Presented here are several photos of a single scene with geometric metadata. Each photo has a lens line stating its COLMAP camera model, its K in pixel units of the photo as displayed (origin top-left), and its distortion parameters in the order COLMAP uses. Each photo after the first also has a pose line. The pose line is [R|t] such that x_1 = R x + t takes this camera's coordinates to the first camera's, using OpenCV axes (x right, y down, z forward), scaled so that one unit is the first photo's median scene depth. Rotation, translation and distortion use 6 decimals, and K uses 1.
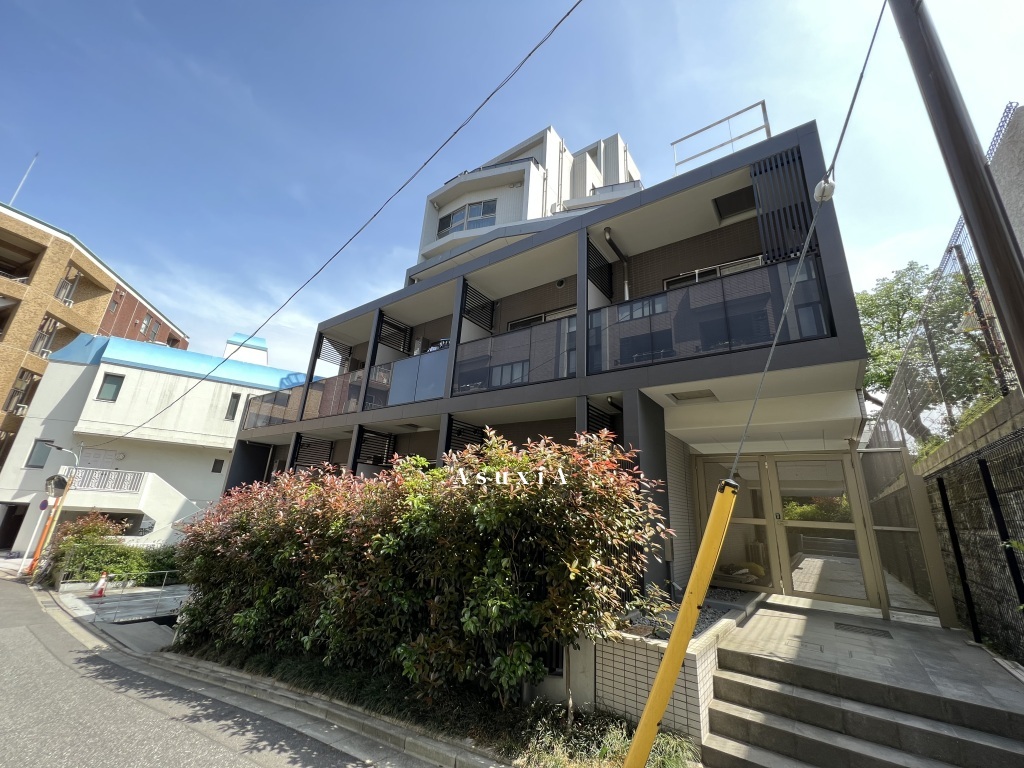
lens RADIAL K [[407.8, 0, 512.0], [0, 407.8, 384.0], [0, 0, 1]] dist [-0.001497, -0.000278]
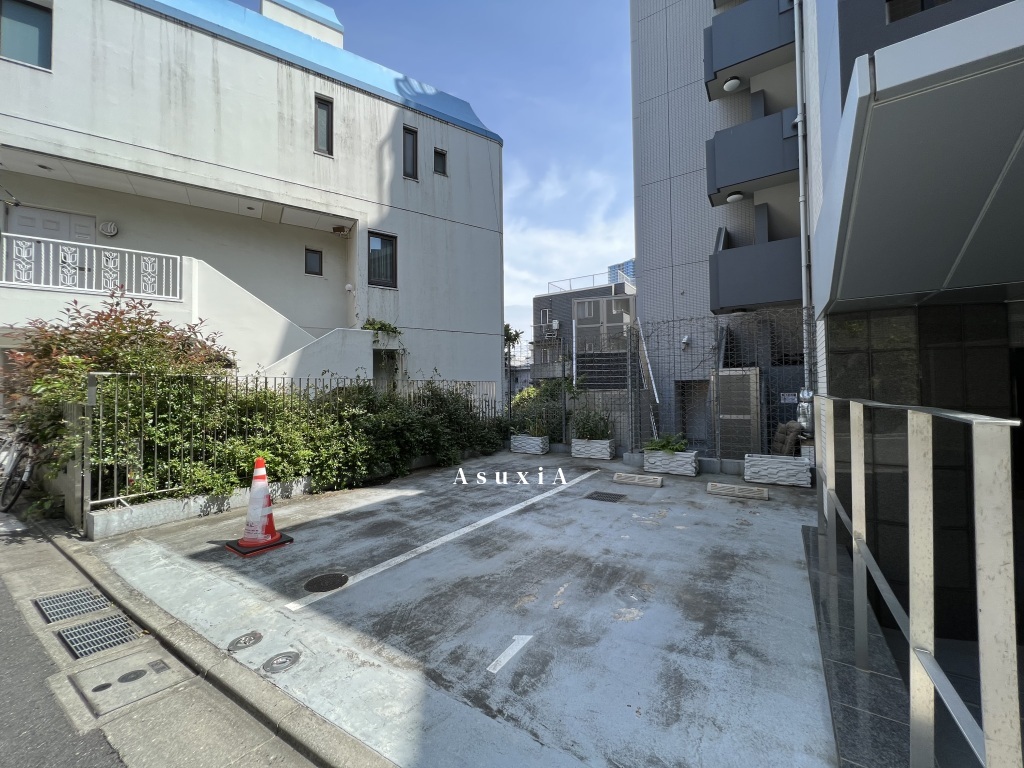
lens RADIAL K [[407.8, 0, 512.0], [0, 407.8, 384.0], [0, 0, 1]] dist [-0.001497, -0.000278]
pose [[0.995639, -0.070539, 0.061048, -0.582001], [0.050627, 0.958221, 0.281513, 0.241454], [-0.078355, -0.277195, 0.957613, 0.513709]]
